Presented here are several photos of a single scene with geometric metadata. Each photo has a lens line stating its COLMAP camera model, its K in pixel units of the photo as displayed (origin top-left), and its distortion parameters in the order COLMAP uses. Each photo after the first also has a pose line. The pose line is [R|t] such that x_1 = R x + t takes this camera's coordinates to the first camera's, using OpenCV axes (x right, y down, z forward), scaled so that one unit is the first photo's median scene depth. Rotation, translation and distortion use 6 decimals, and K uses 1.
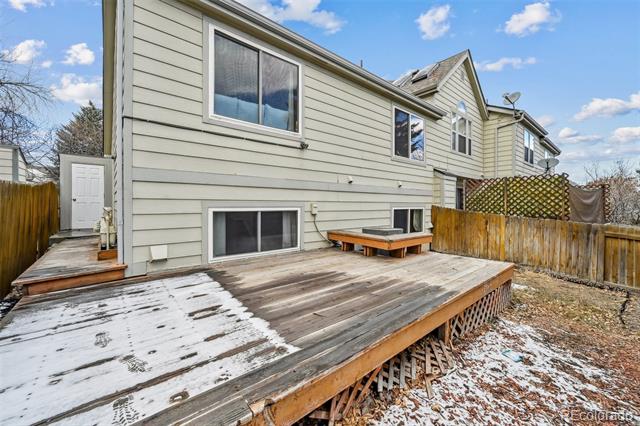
lens RADIAL K [[258.6, 0, 320.2], [0, 258.6, 210.6], [0, 0, 1]] dist [-0.000676, -0.016252]
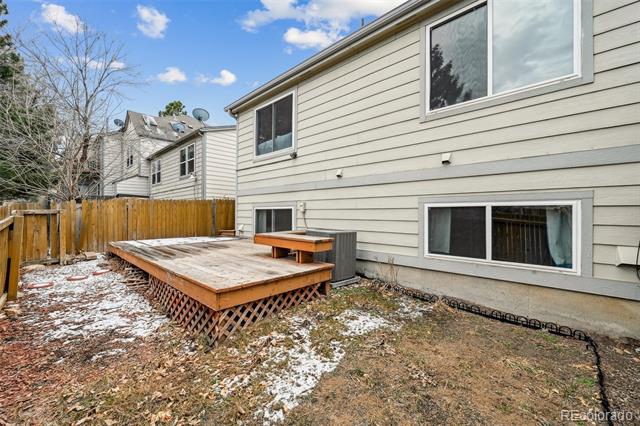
lens RADIAL K [[251.6, 0, 321.2], [0, 251.6, 206.3], [0, 0, 1]] dist [0.001253, 0.000144]
pose [[0.126952, 0.000146, -0.991909, 1.125718], [0.007983, 0.999967, 0.001168, -0.008090], [0.991877, -0.008066, 0.126947, 0.953198]]
